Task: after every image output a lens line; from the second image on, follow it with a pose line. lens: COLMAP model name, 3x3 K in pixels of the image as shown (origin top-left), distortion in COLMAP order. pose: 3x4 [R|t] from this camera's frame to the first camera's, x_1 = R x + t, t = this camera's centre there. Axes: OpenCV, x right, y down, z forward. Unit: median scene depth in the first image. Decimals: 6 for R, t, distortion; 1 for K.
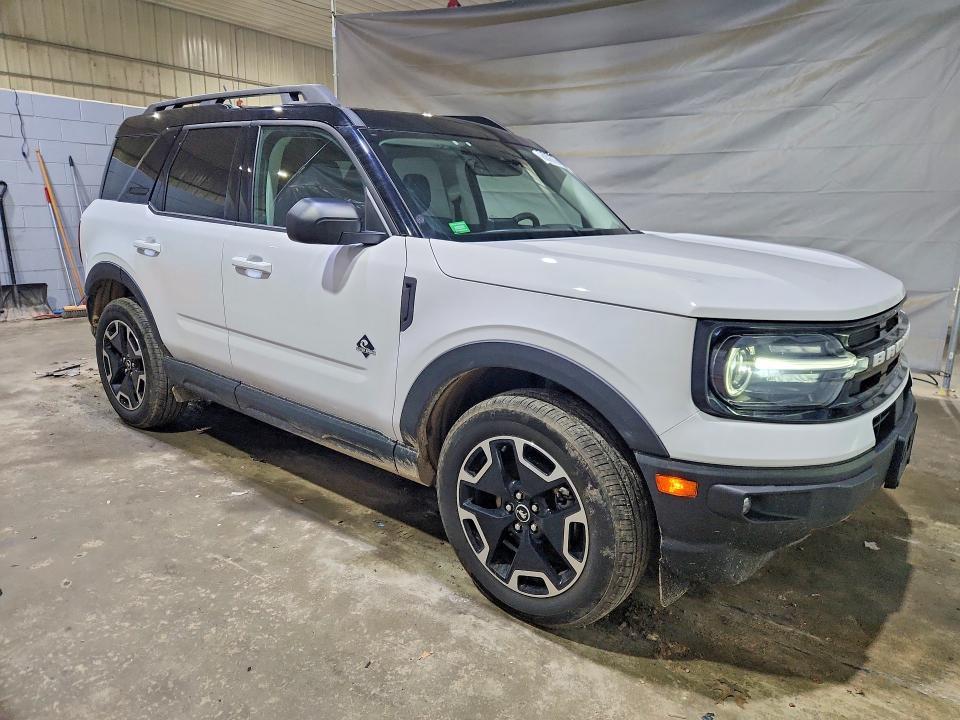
lens RADIAL K [[651.9, 0, 491.0], [0, 651.9, 357.7], [0, 0, 1]] dist [0.020144, -0.003021]
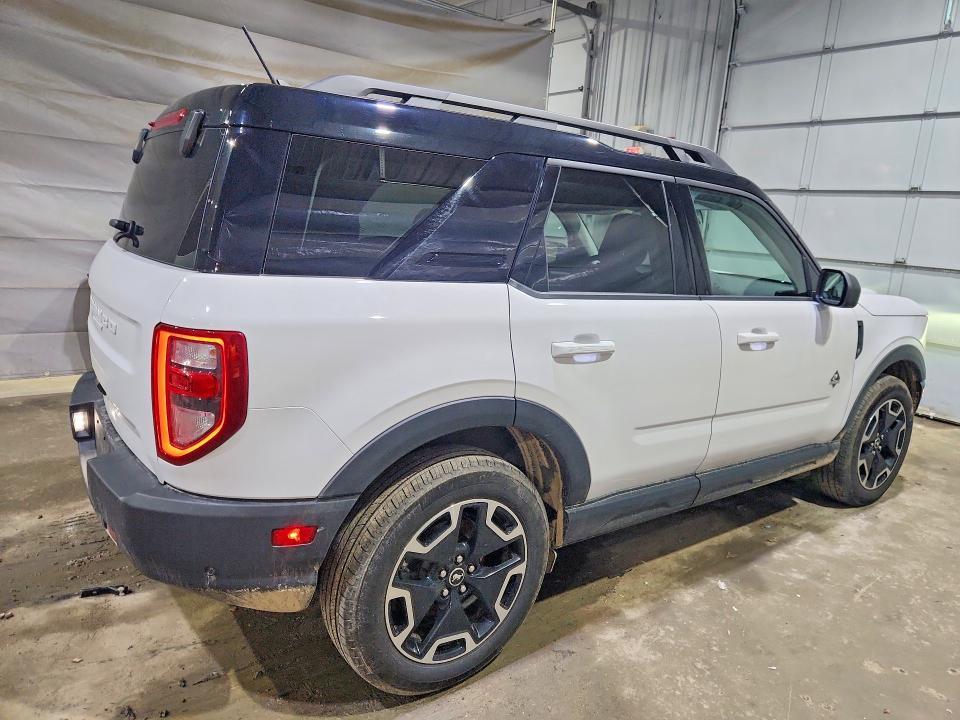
lens RADIAL K [[670.1, 0, 480.0], [0, 670.1, 360.0], [0, 0, 1]] dist [0.019133, 0.005451]
pose [[0.256499, -0.209507, 0.943565, -0.780933], [0.165341, 0.971346, 0.170730, -0.191968], [-0.952298, 0.112218, 0.283789, 0.610542]]
